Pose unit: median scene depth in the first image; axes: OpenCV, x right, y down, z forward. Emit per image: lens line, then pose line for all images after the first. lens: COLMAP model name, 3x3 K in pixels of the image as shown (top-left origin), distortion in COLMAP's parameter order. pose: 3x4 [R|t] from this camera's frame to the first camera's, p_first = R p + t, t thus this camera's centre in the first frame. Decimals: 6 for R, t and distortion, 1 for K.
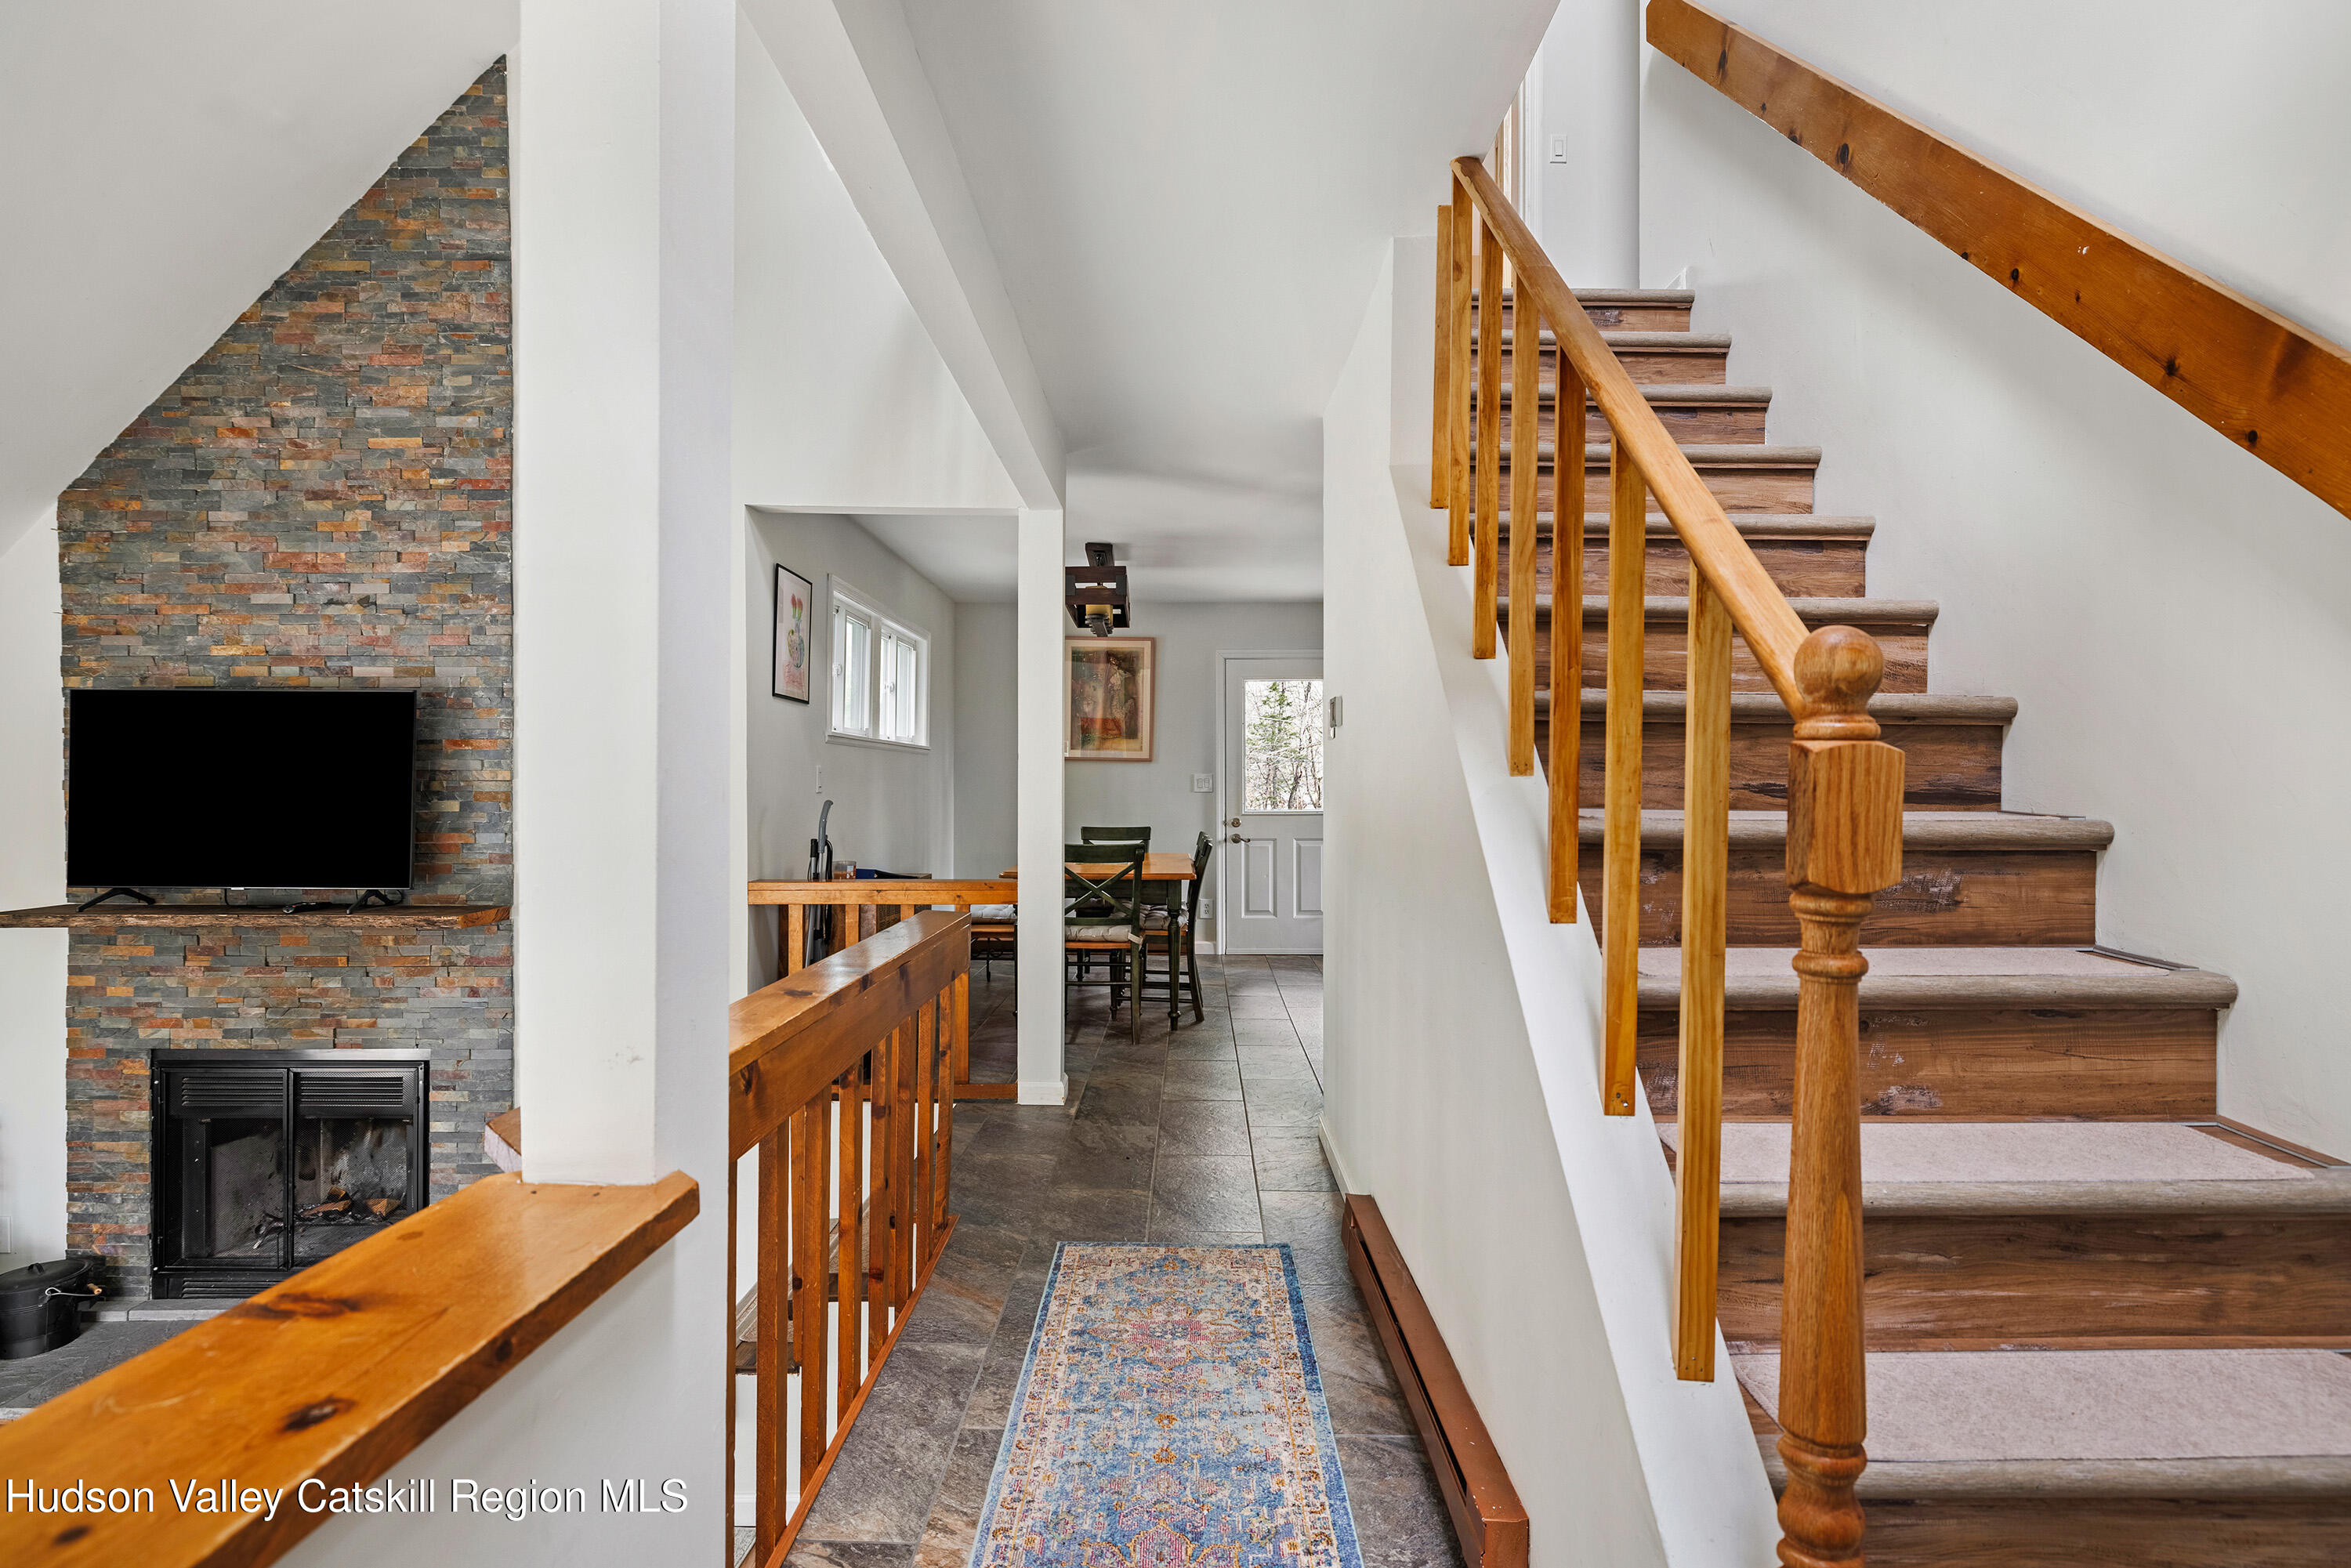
lens RADIAL K [[1108.9, 0, 1165.1], [0, 1108.9, 785.3], [0, 0, 1]] dist [-0.009284, 0.003817]
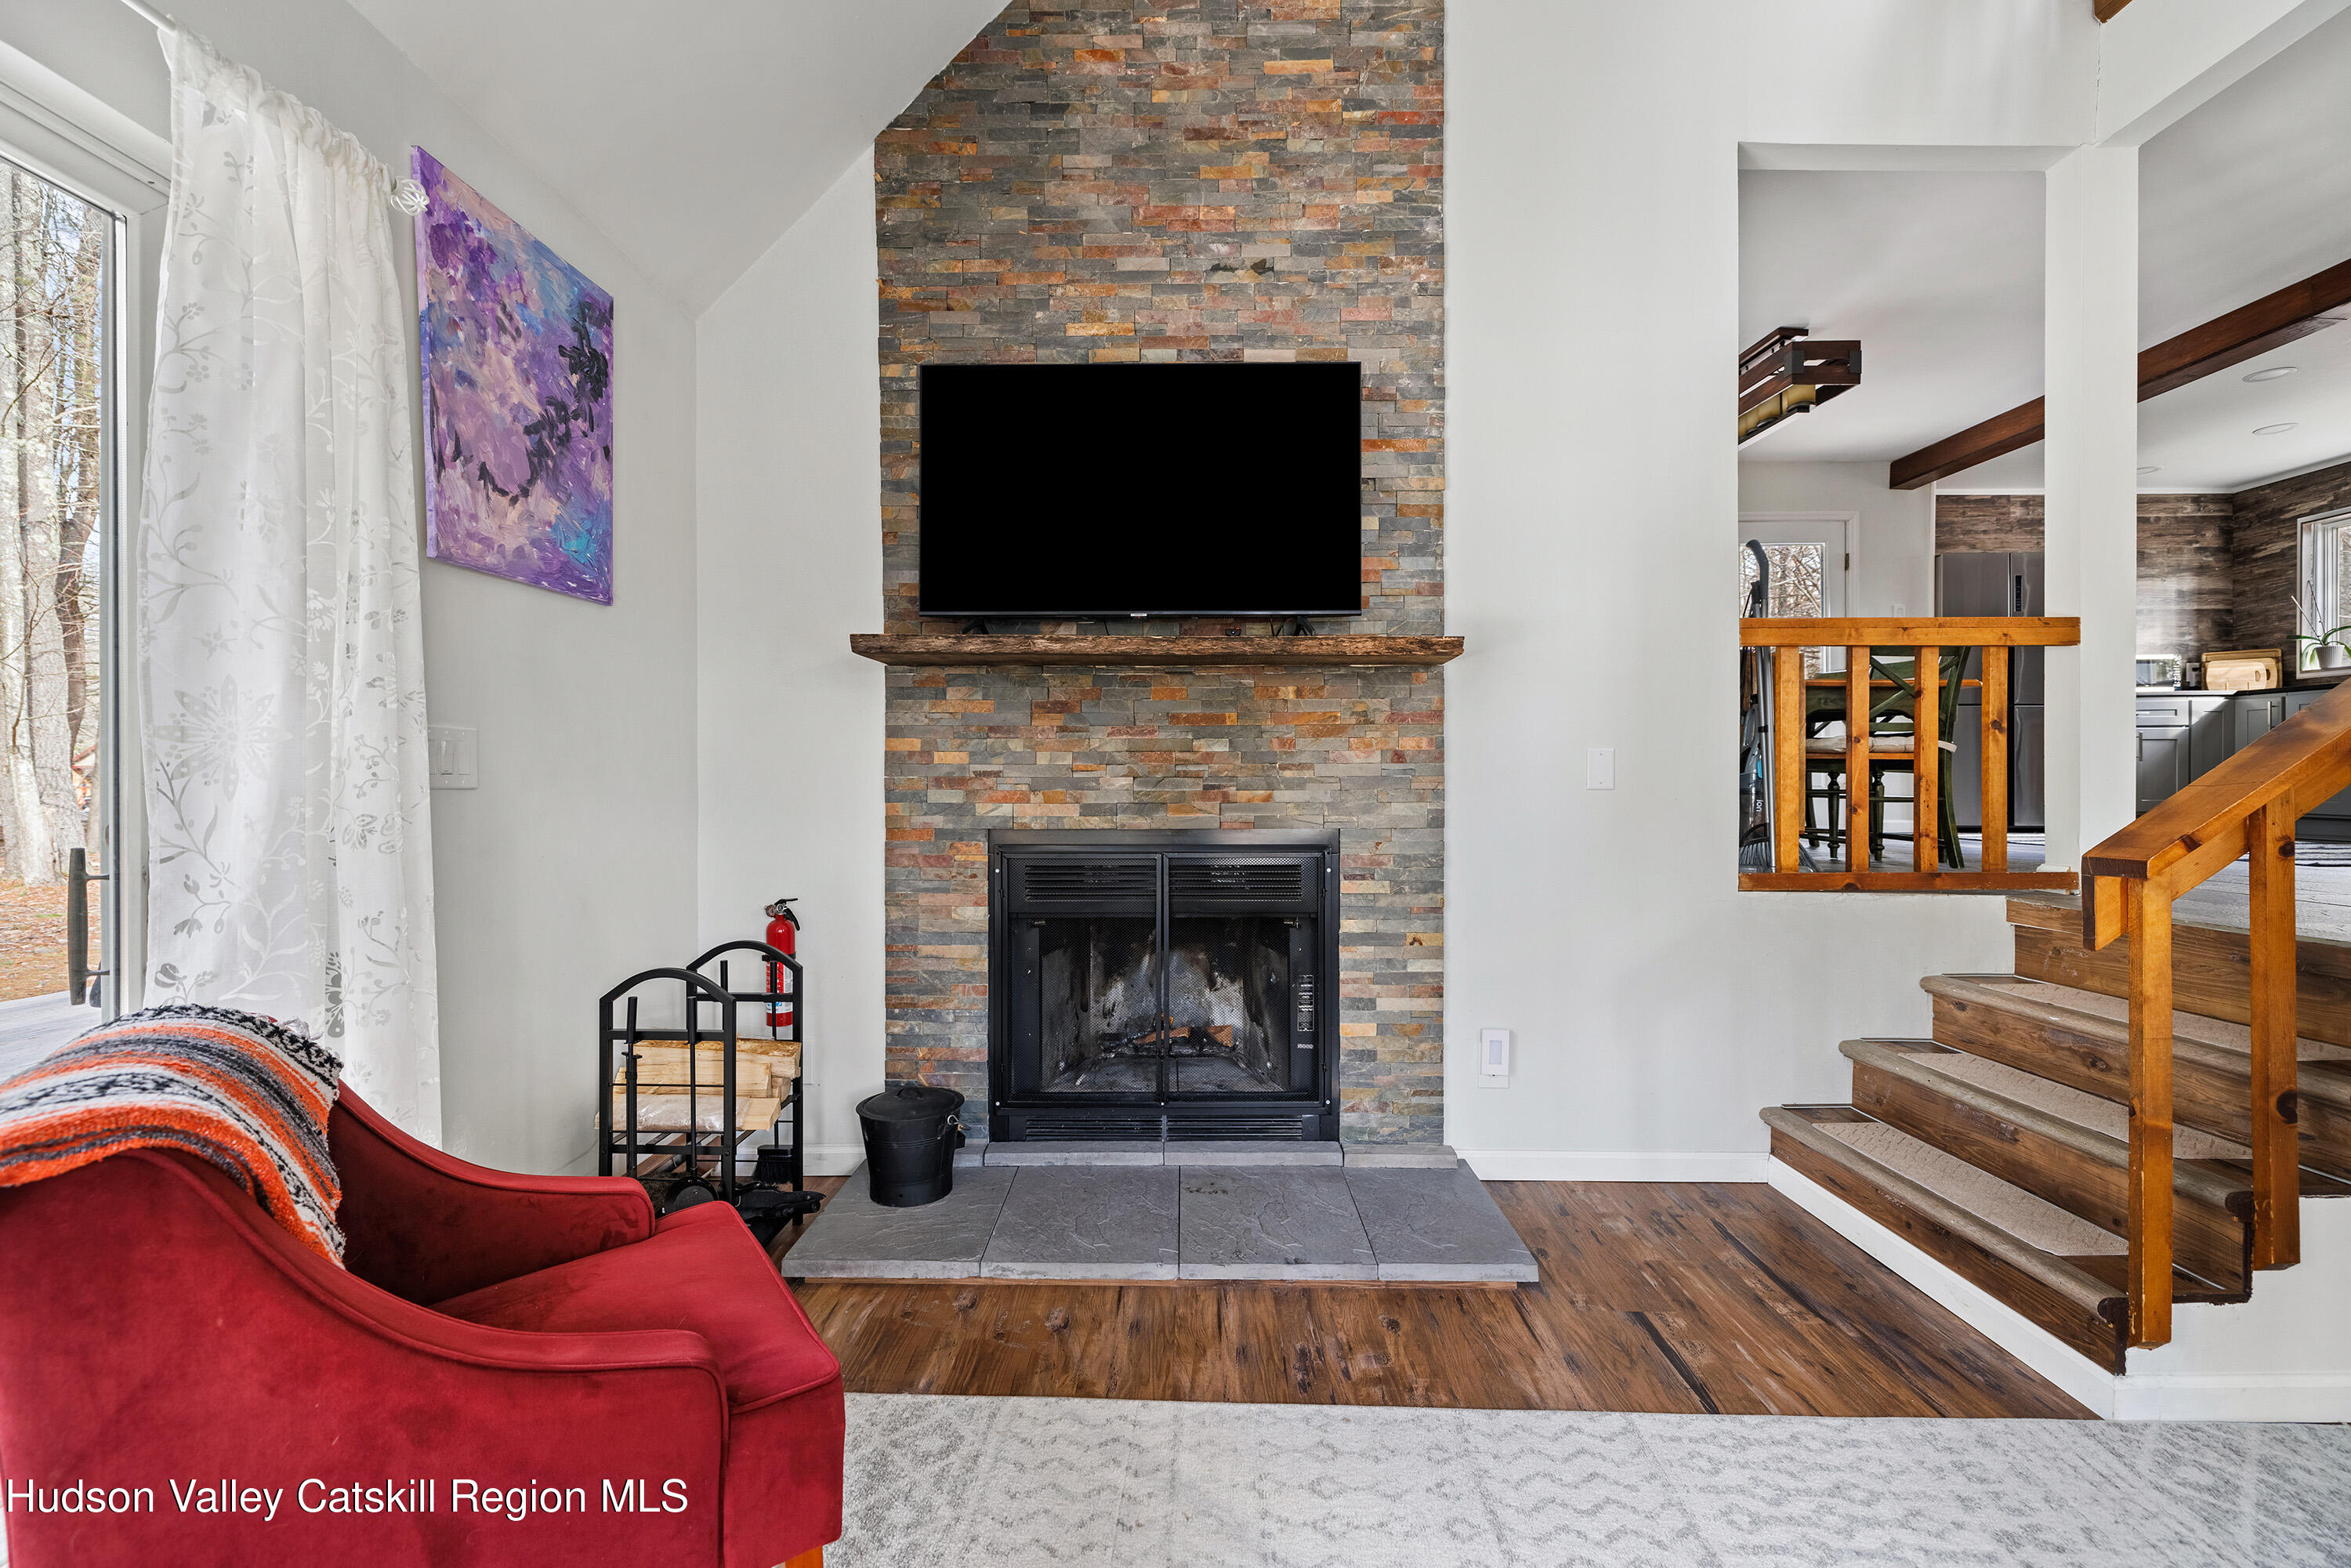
lens RADIAL K [[982.6, 0, 1166.0], [0, 982.6, 782.1], [0, 0, 1]] dist [0.001320, -0.001969]
pose [[0.999908, -0.002047, -0.013390, -0.783089], [0.002066, 0.999997, 0.001405, 0.204261], [0.013387, -0.001432, 0.999909, 0.288765]]
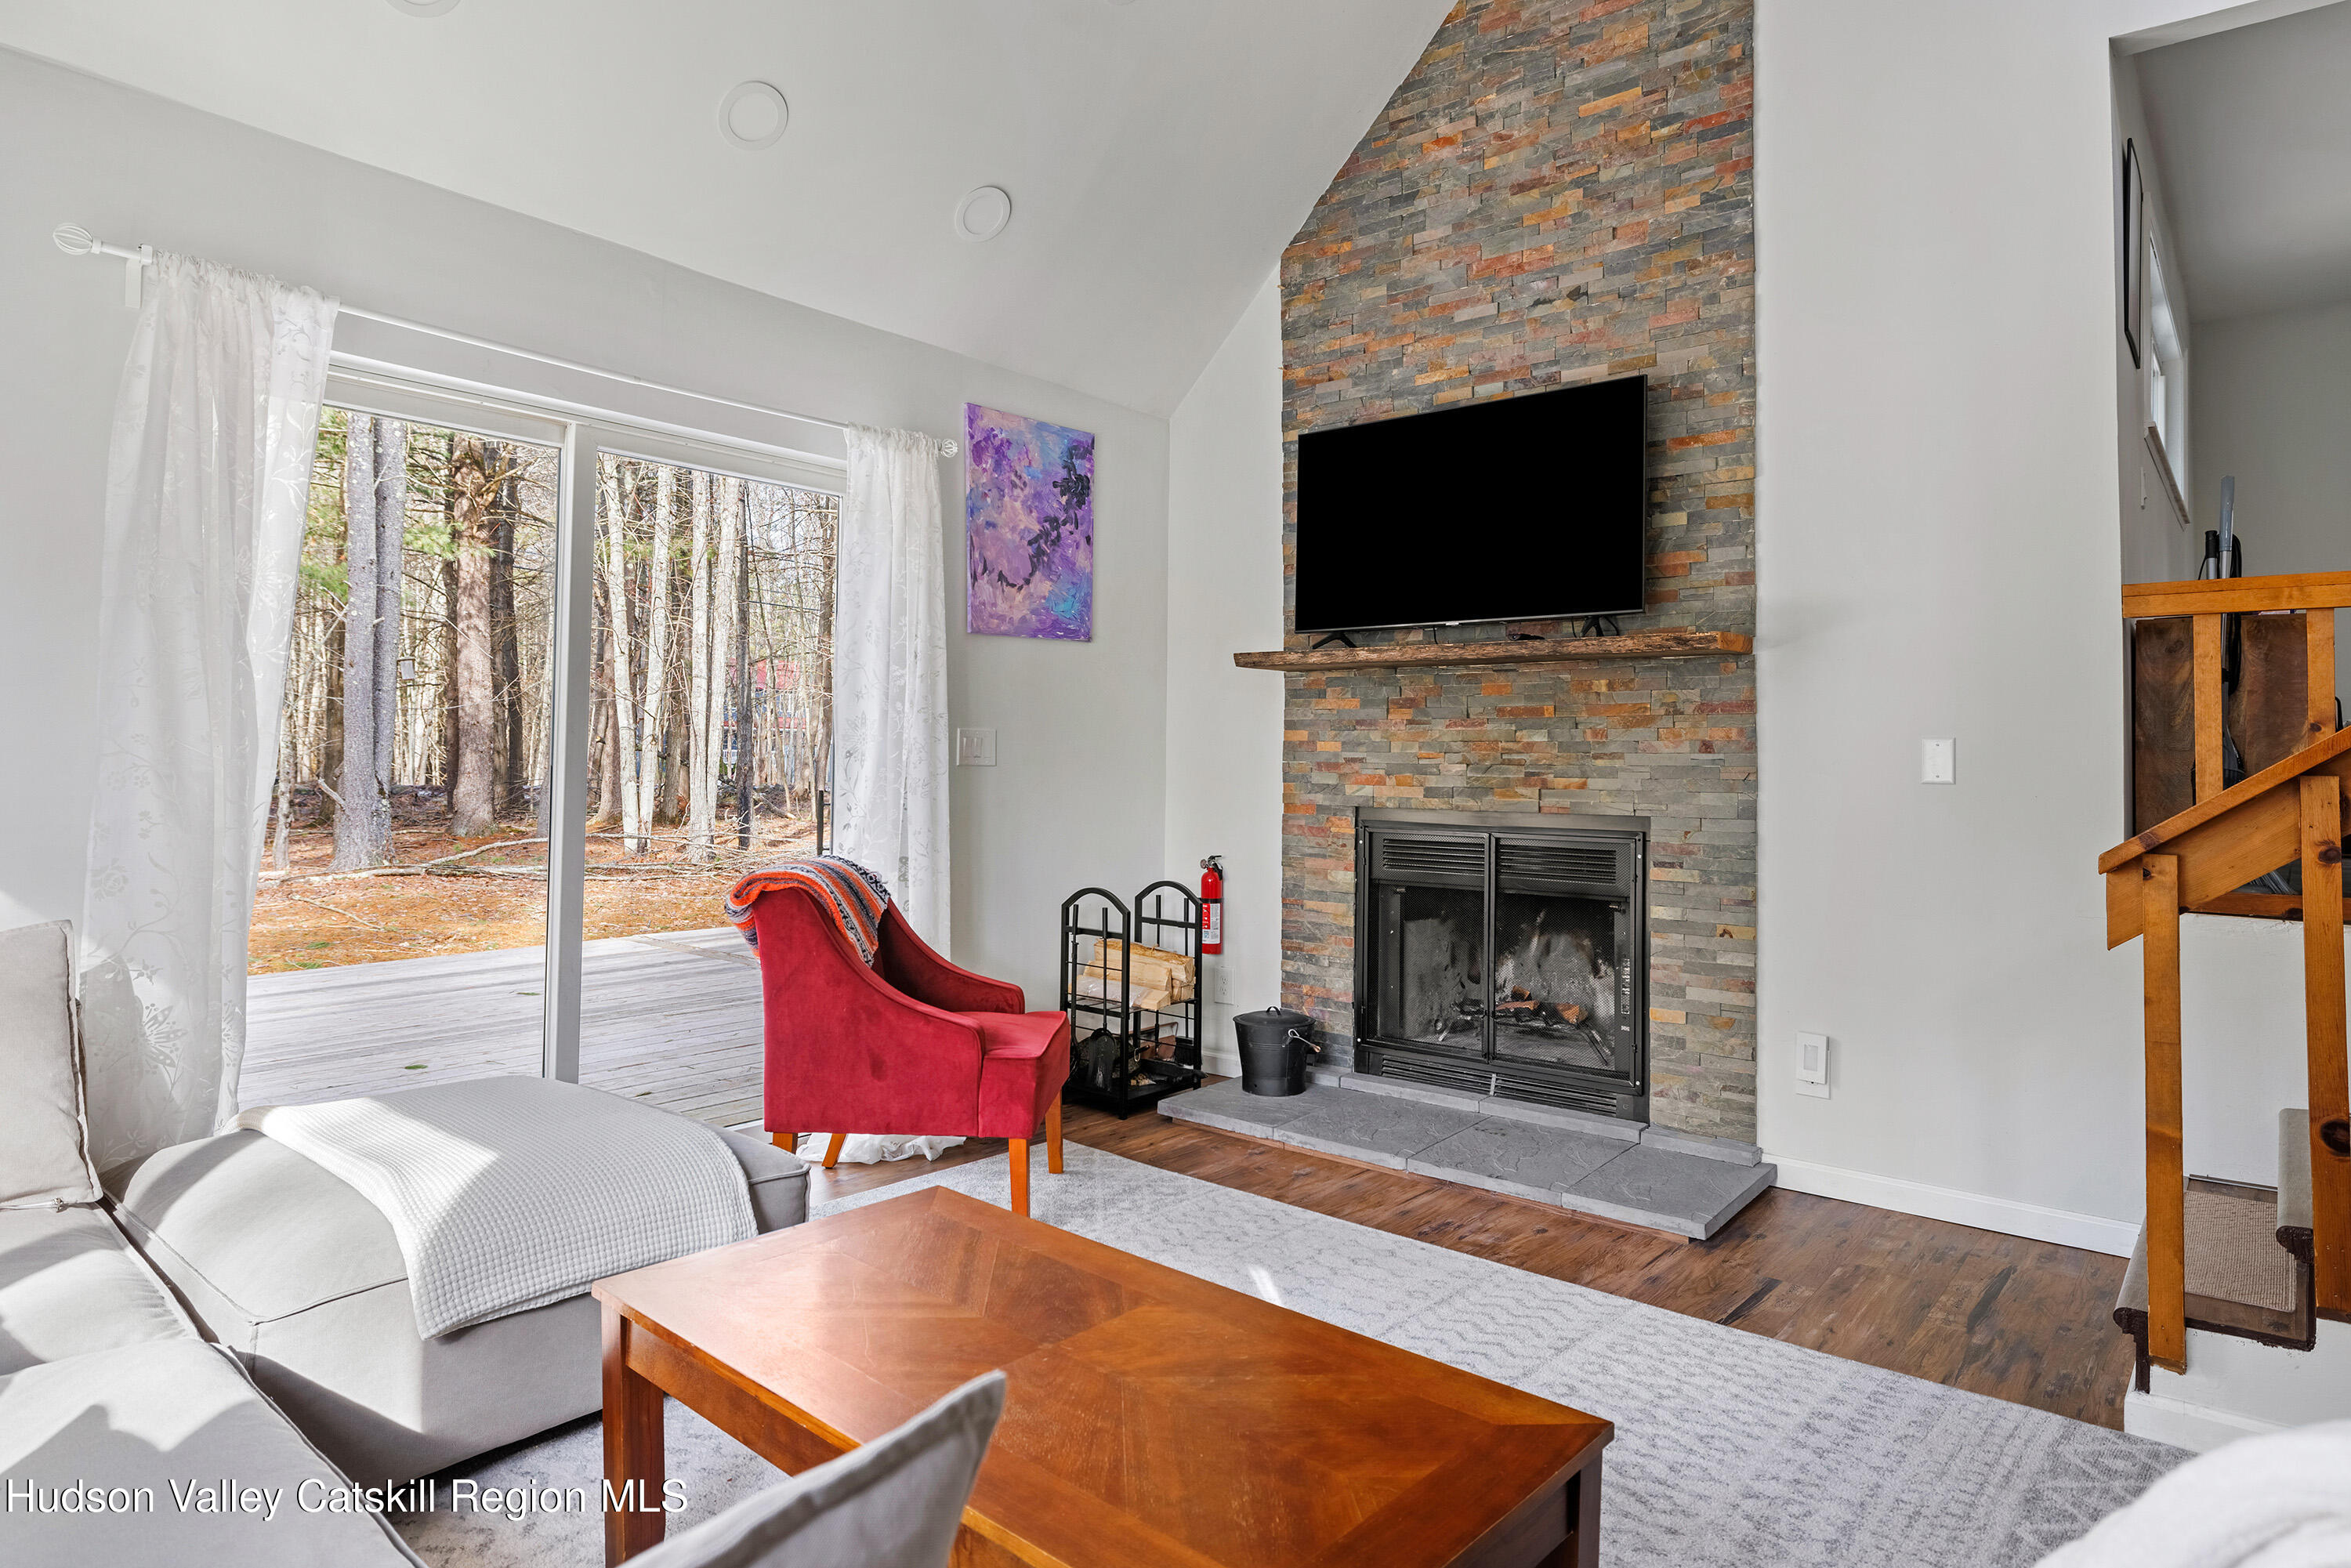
lens RADIAL K [[1328.4, 0, 1178.2], [0, 1328.4, 715.6], [0, 0, 1]] dist [0.000901, -0.000407]
pose [[0.777123, -0.013614, -0.629202, -0.316337], [-0.011495, 0.999292, -0.035819, 0.203582], [0.629244, 0.035068, 0.776416, 0.010019]]
